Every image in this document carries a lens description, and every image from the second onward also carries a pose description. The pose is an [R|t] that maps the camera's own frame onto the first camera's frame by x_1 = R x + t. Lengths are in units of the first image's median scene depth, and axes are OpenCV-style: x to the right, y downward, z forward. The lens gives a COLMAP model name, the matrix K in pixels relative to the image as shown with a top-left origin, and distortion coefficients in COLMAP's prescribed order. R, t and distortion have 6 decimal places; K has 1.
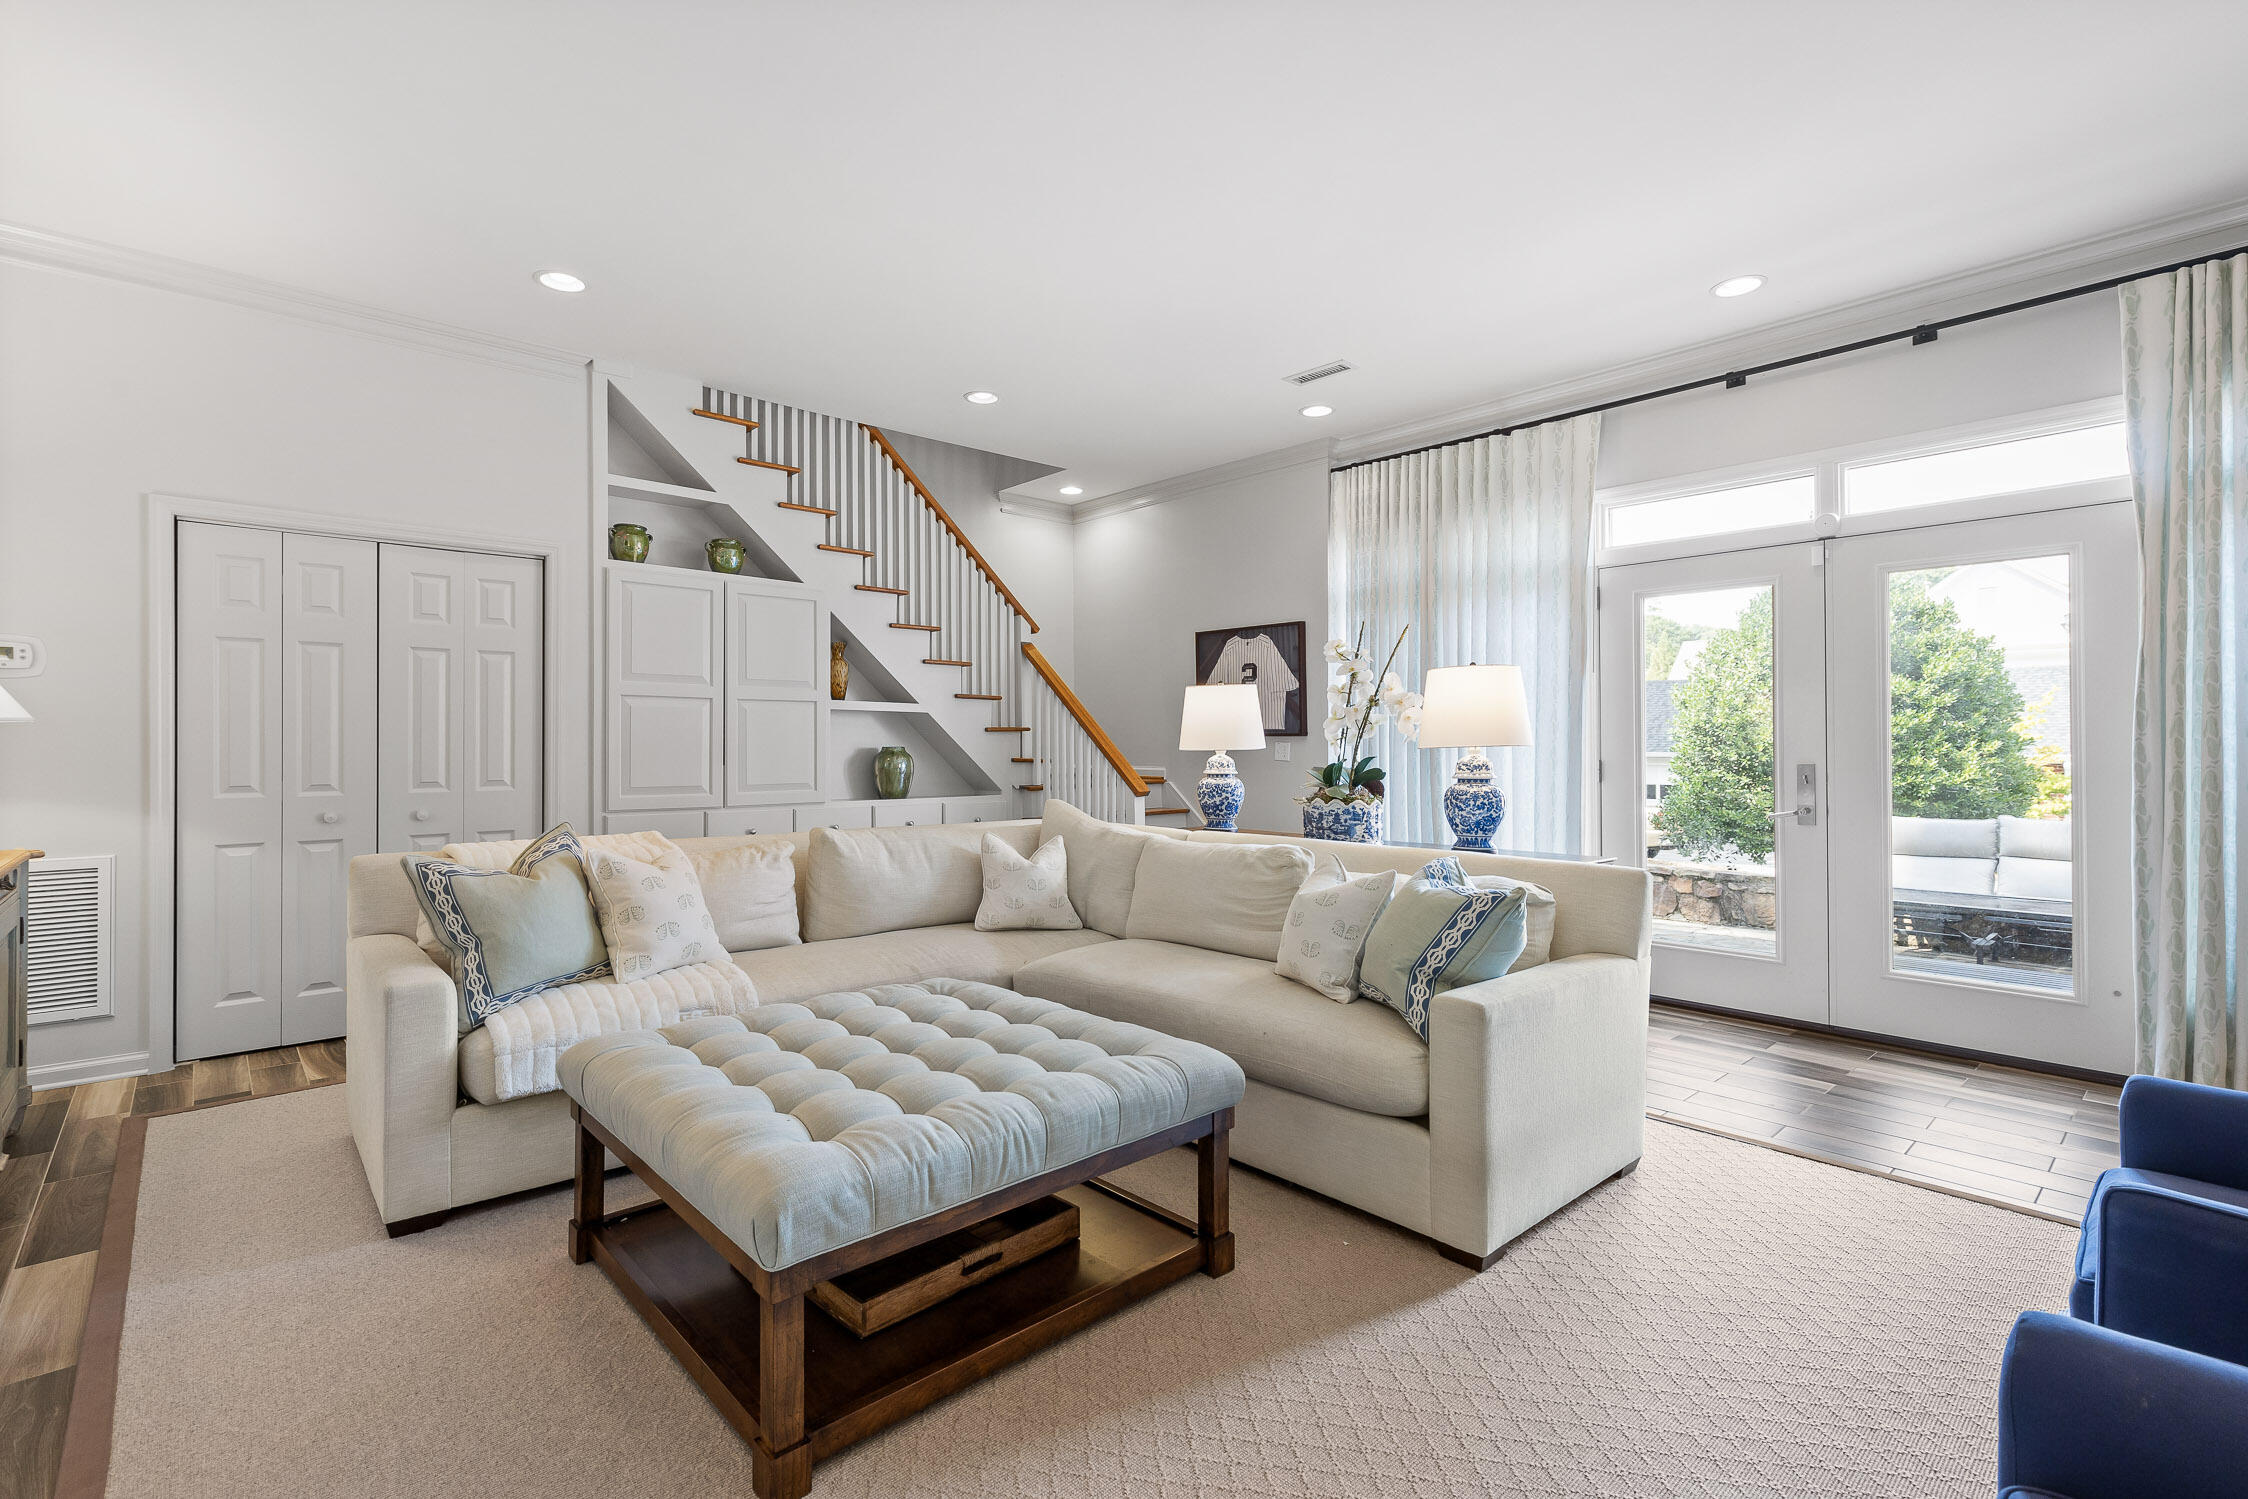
lens RADIAL K [[1008.8, 0, 1124.7], [0, 1008.8, 740.0], [0, 0, 1]] dist [0.002374, 0.000915]
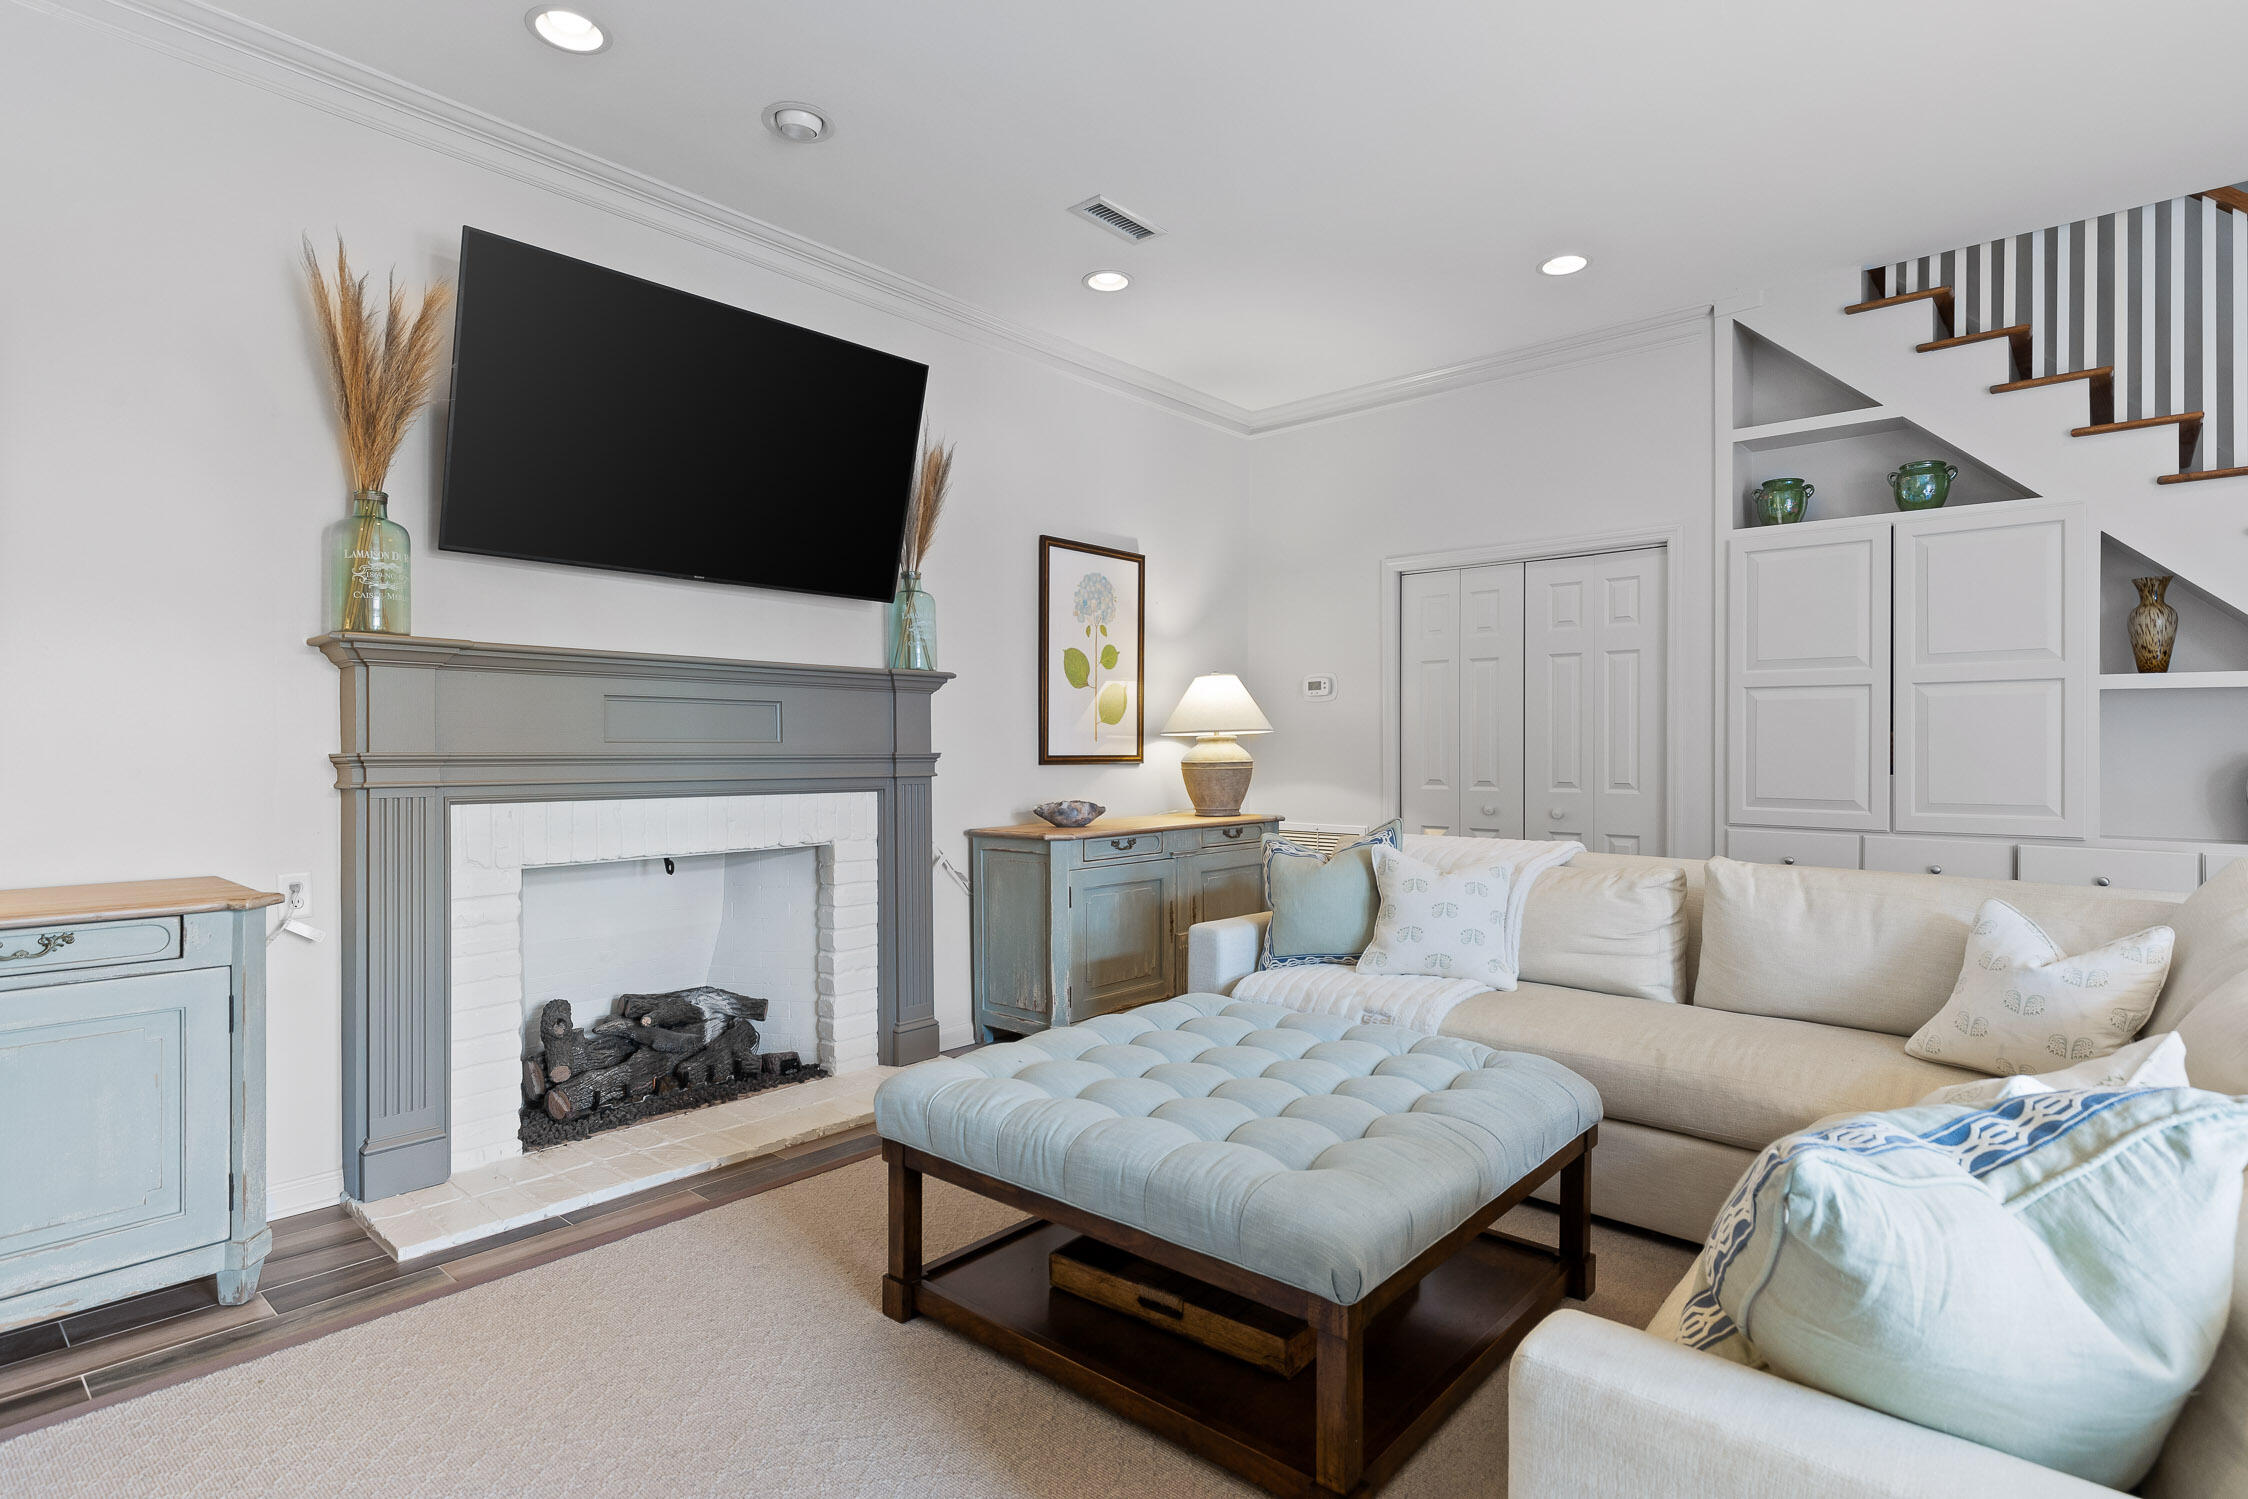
lens RADIAL K [[1140.7, 0, 1121.5], [0, 1140.7, 752.7], [0, 0, 1]] dist [0.002791, -0.001980]
pose [[0.112710, 0.004187, -0.993619, 0.391040], [0.003124, 0.999985, 0.004568, 0.003796], [0.993623, -0.003619, 0.112695, 0.375630]]
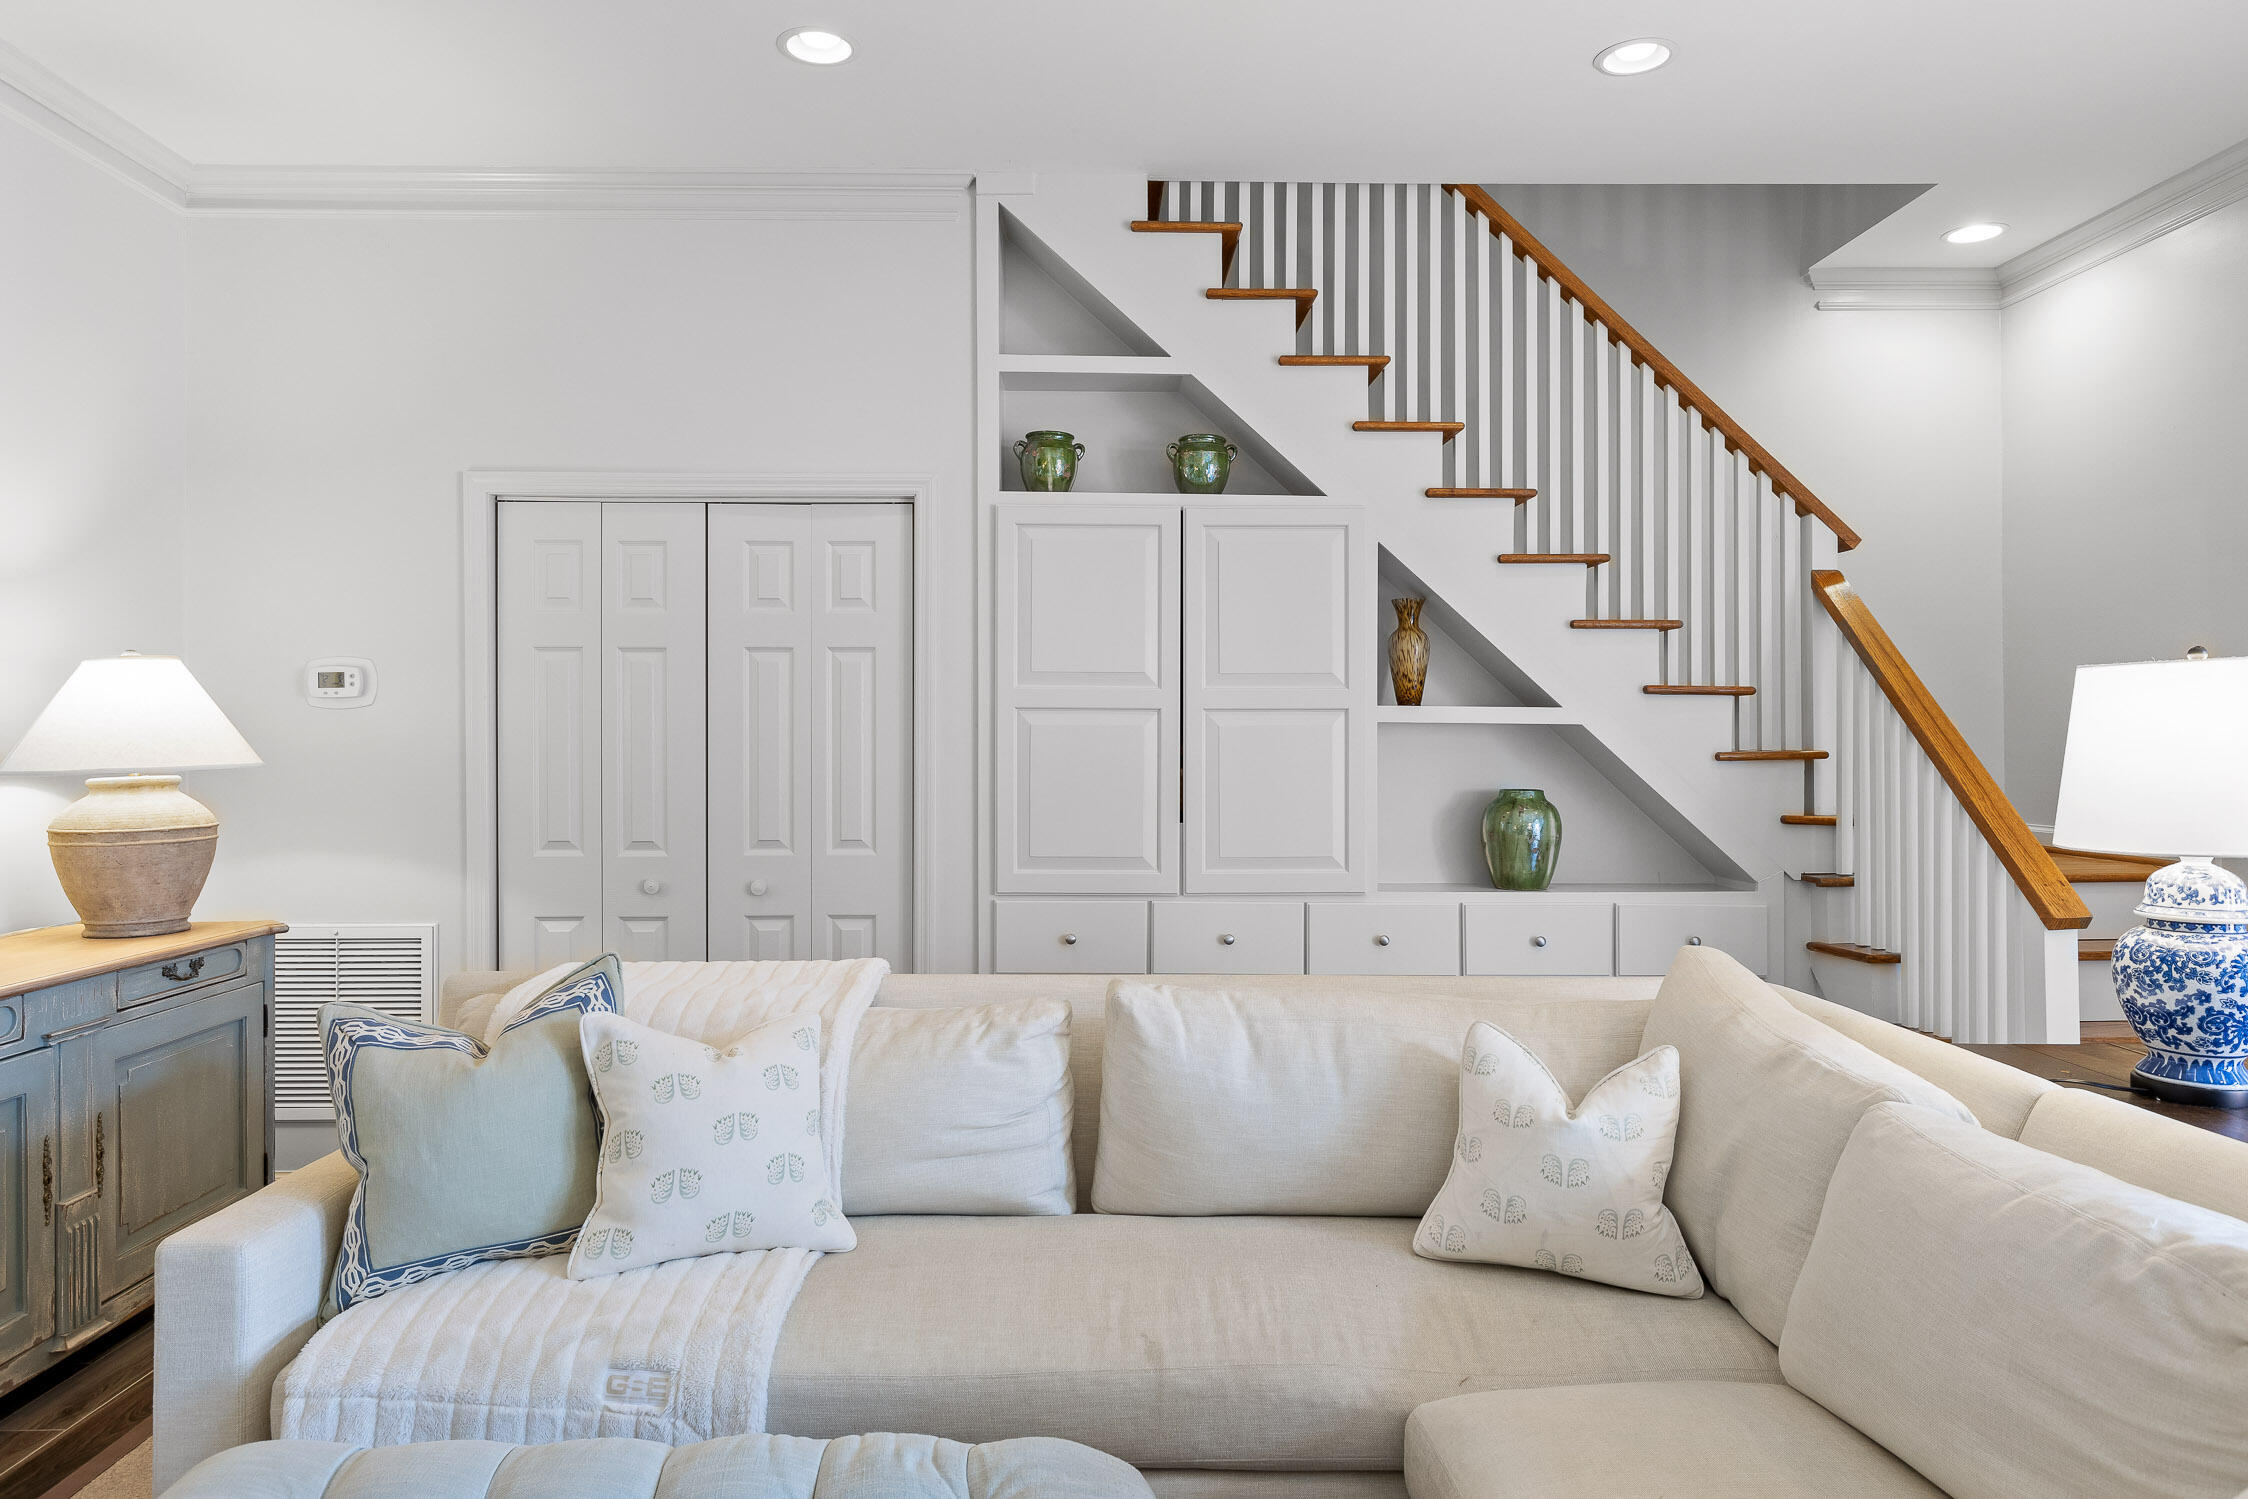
lens RADIAL K [[1448.3, 0, 1119.6], [0, 1448.3, 748.3], [0, 0, 1]] dist [0.006720, -0.001799]
pose [[0.756139, 0.005226, -0.654390, 0.133440], [0.001299, 0.999954, 0.009487, -0.028009], [0.654410, -0.008023, 0.756097, 0.367953]]
